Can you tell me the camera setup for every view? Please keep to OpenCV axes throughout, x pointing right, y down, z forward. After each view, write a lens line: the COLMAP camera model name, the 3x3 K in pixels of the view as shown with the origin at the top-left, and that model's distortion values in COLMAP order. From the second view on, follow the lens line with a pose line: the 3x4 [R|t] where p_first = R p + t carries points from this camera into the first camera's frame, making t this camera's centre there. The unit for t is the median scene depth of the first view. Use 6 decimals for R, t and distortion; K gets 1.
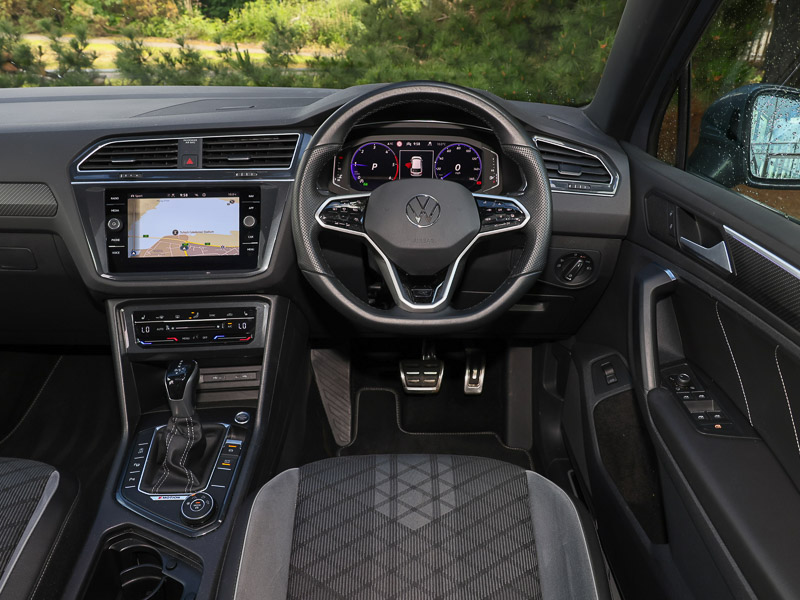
lens RADIAL K [[617.7, 0, 400.0], [0, 617.7, 300.0], [0, 0, 1]] dist [0.001281, 0.000696]
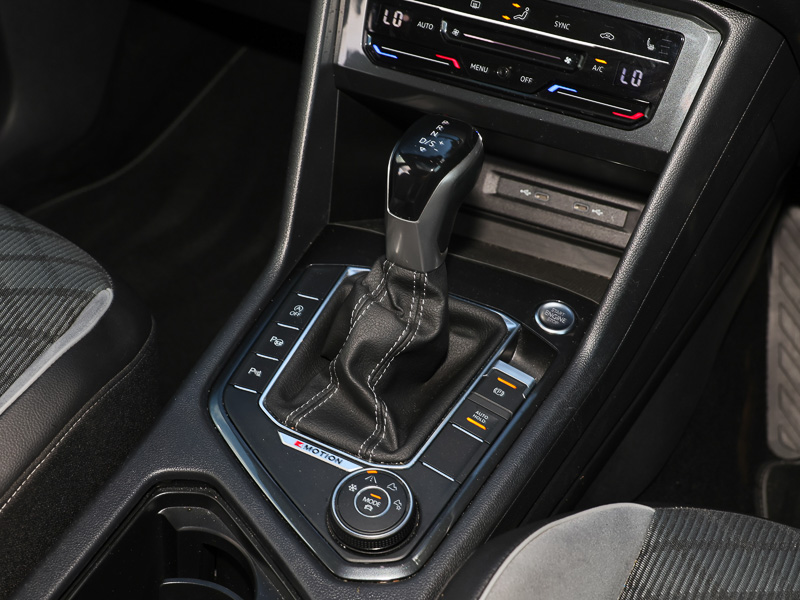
lens RADIAL K [[1257.0, 0, 400.0], [0, 1257.0, 300.0], [0, 0, 1]] dist [-0.003721, 0.014719]
pose [[0.866609, 0.336762, -0.368212, -0.062589], [-0.261972, 0.935099, 0.238662, 0.025201], [0.424687, -0.110366, 0.898588, 0.287600]]
